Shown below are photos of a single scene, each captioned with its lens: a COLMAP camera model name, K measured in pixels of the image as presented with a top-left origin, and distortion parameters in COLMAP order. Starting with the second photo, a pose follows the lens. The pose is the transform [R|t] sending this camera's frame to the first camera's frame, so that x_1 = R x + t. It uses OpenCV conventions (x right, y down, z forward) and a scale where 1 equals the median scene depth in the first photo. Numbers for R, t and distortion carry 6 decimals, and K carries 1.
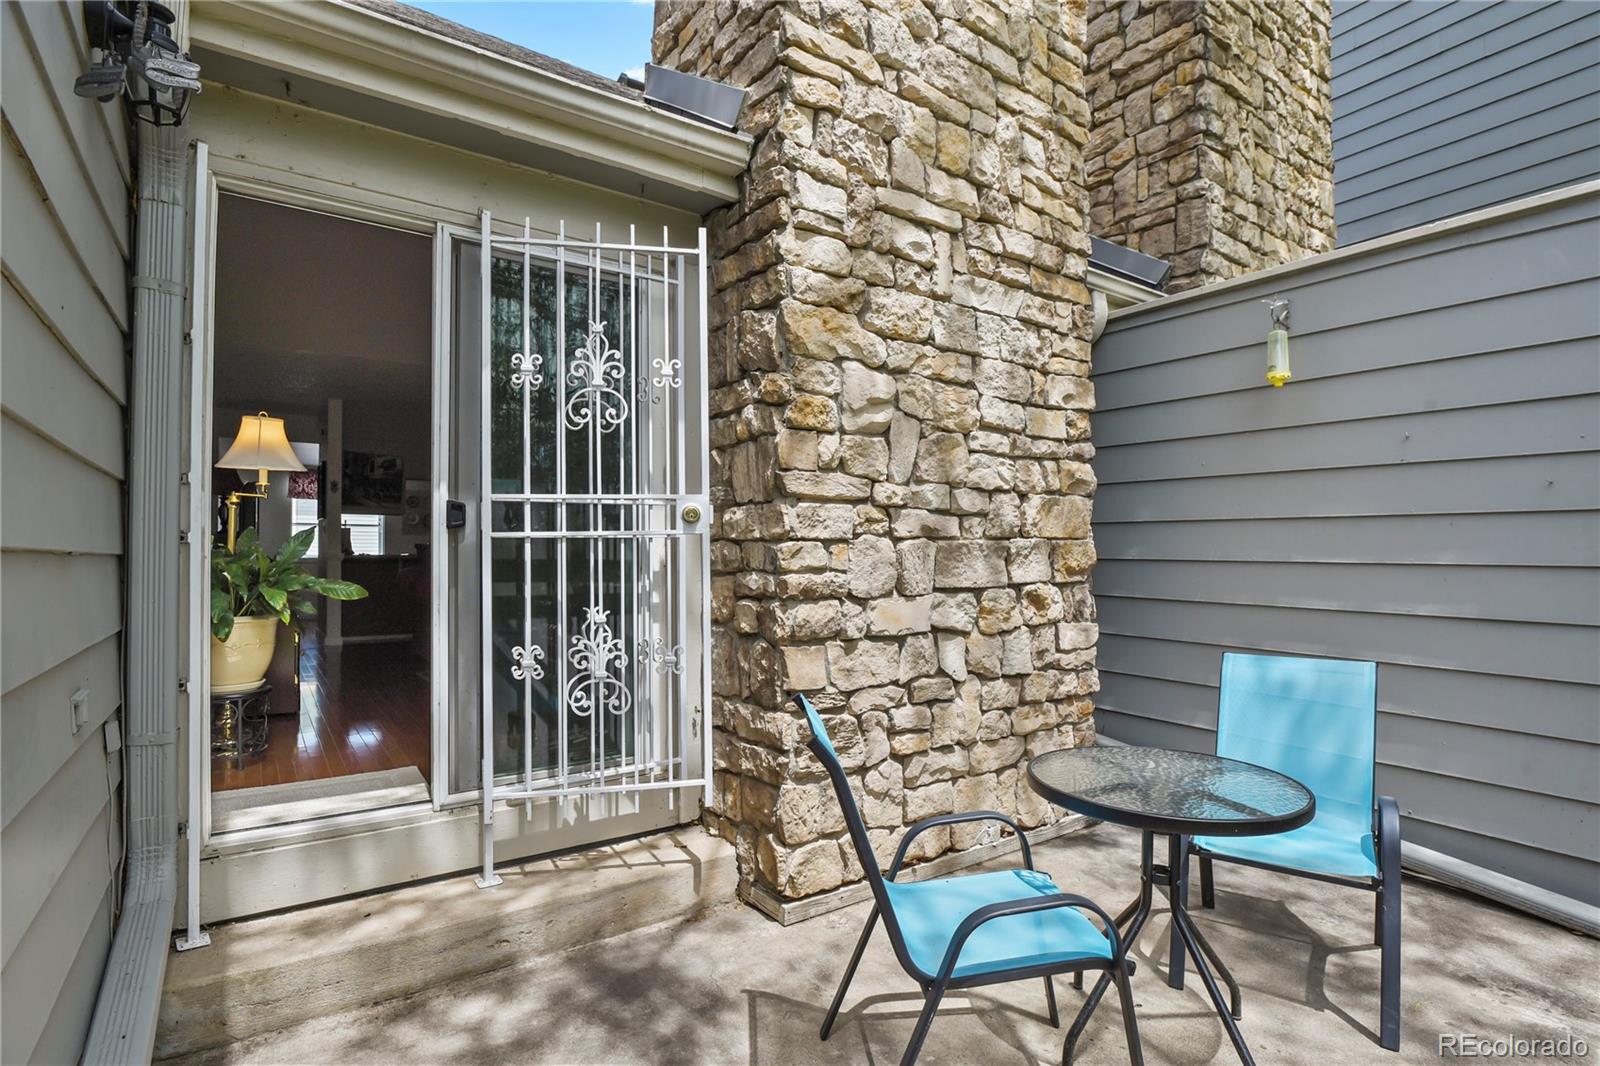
lens RADIAL K [[781.4, 0, 805.2], [0, 781.4, 544.6], [0, 0, 1]] dist [-0.016199, -0.005810]
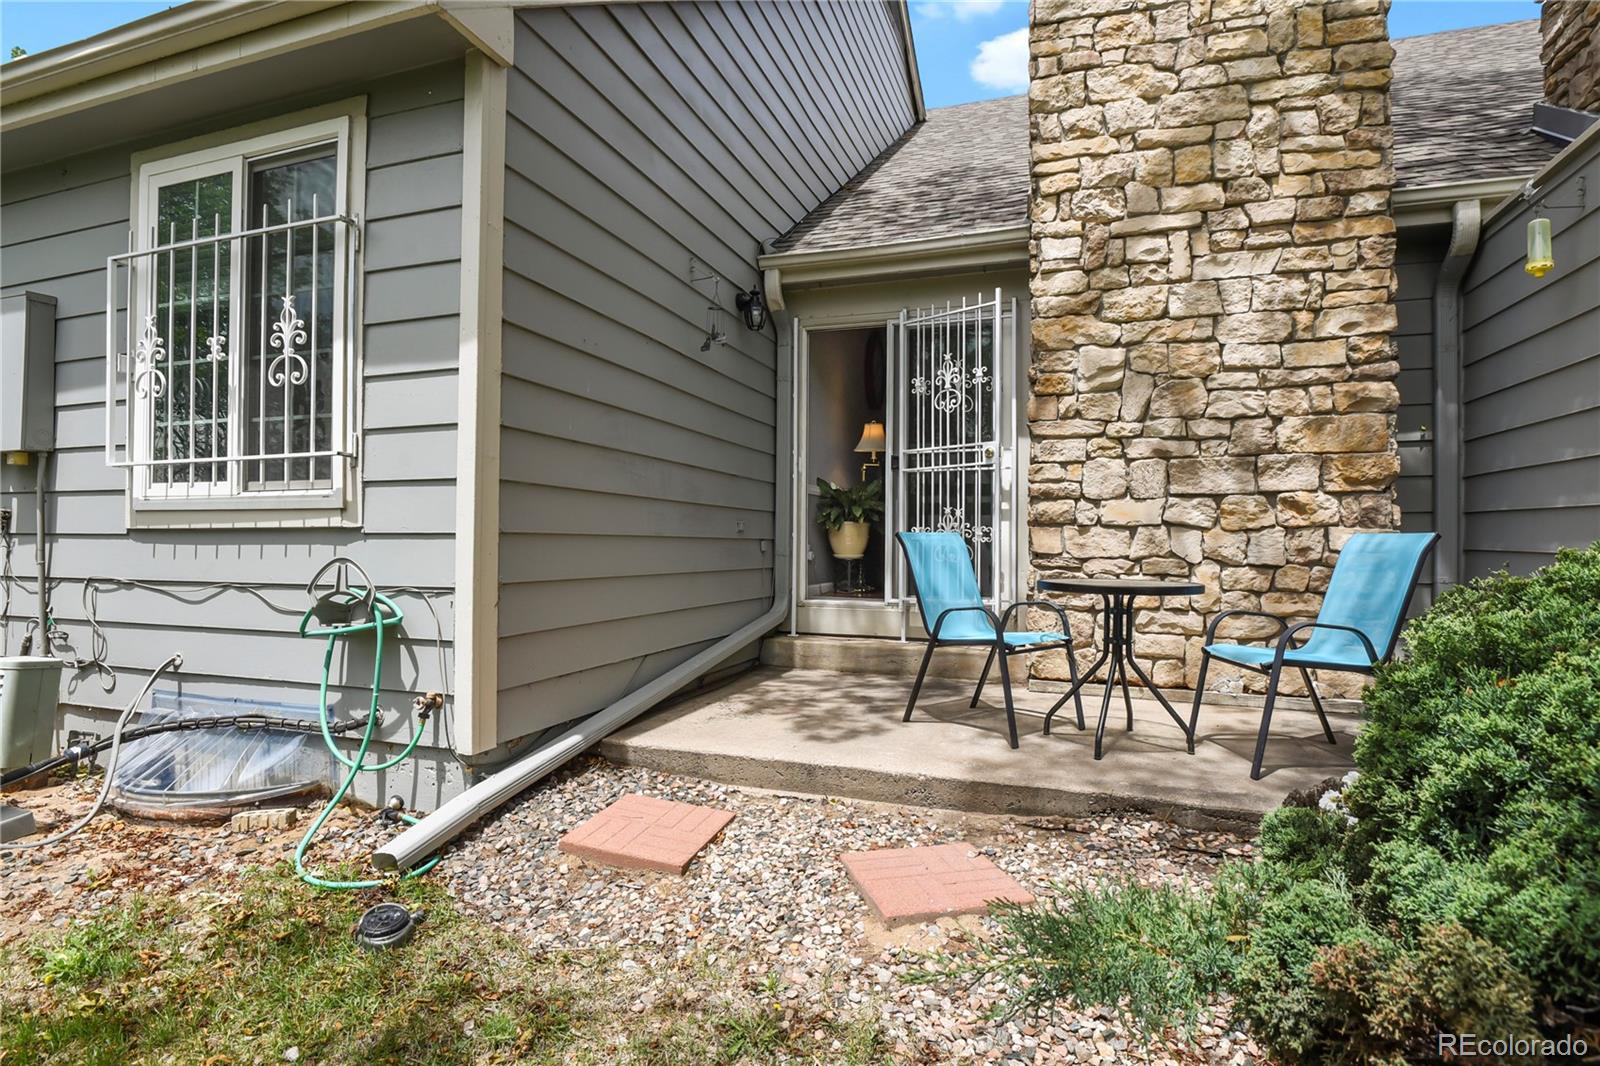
lens RADIAL K [[781.4, 0, 810.5], [0, 781.4, 537.6], [0, 0, 1]] dist [-0.016199, -0.005810]
pose [[0.586084, 0.006552, -0.810224, 0.927123], [0.004423, 0.999927, 0.011286, 0.116853], [0.810238, -0.010198, 0.586012, -0.328297]]
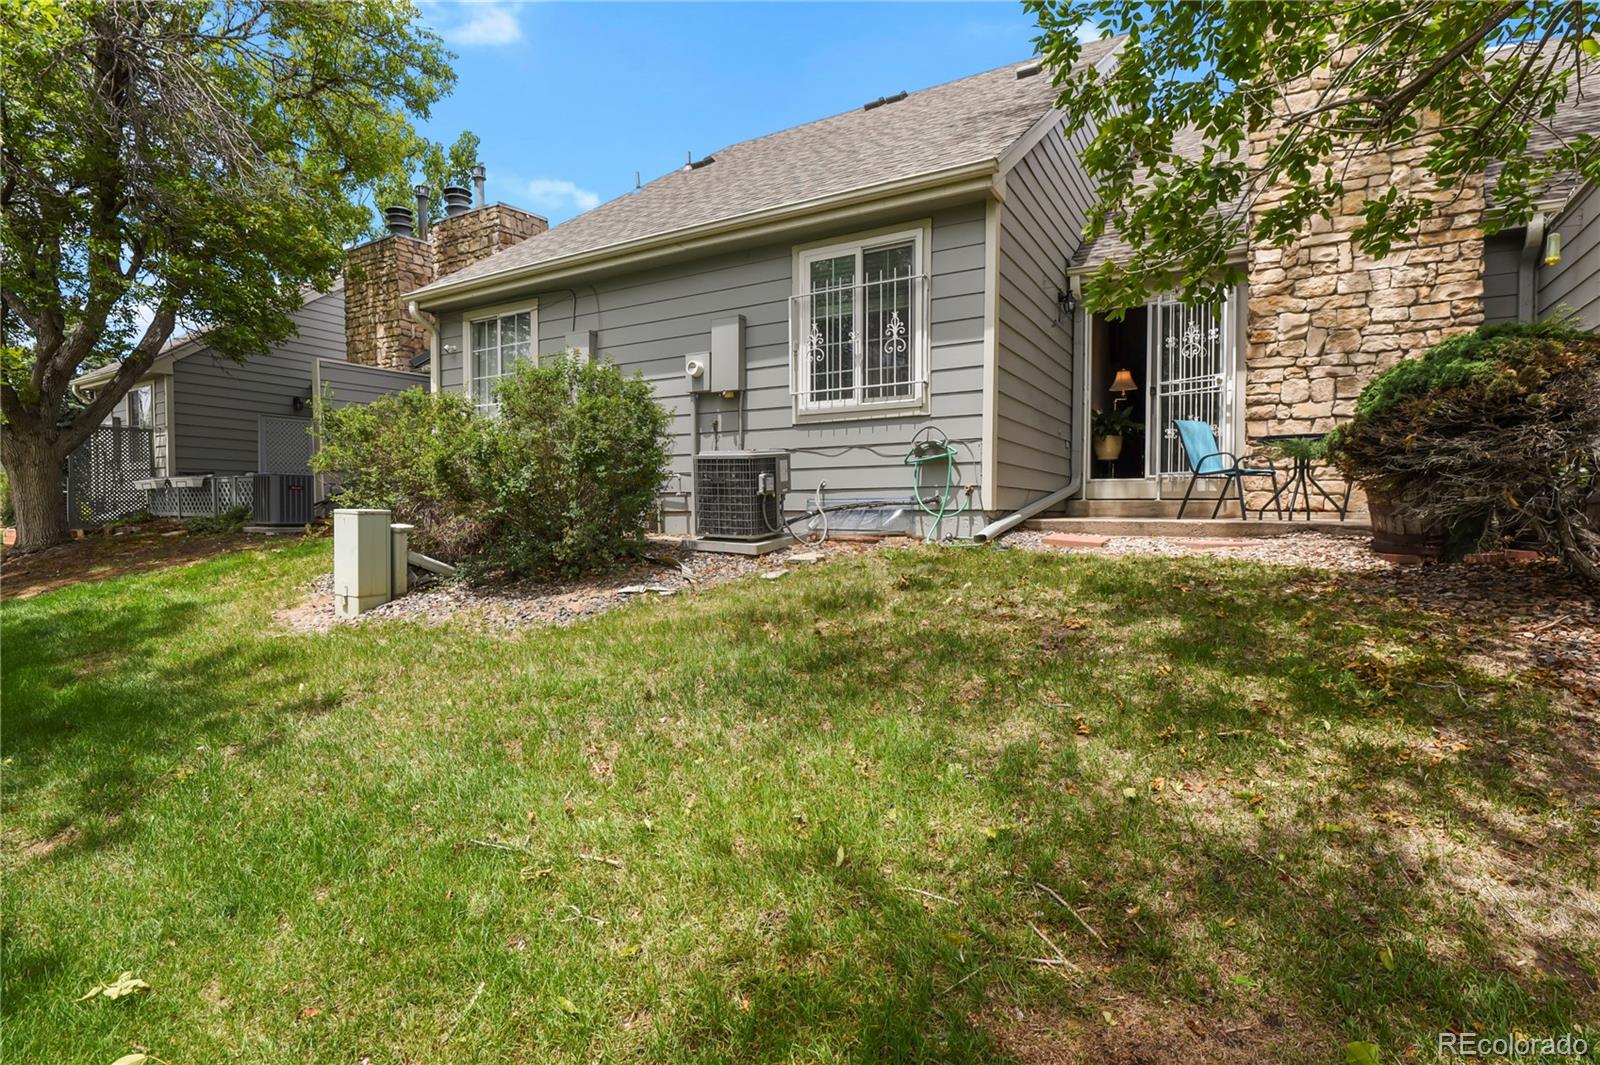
lens RADIAL K [[781.4, 0, 798.6], [0, 781.4, 542.1], [0, 0, 1]] dist [-0.016199, -0.005810]
pose [[0.406613, 0.037559, -0.912828, 1.686513], [0.012197, 0.998842, 0.046532, 0.367991], [0.913519, -0.030054, 0.405684, -1.473574]]
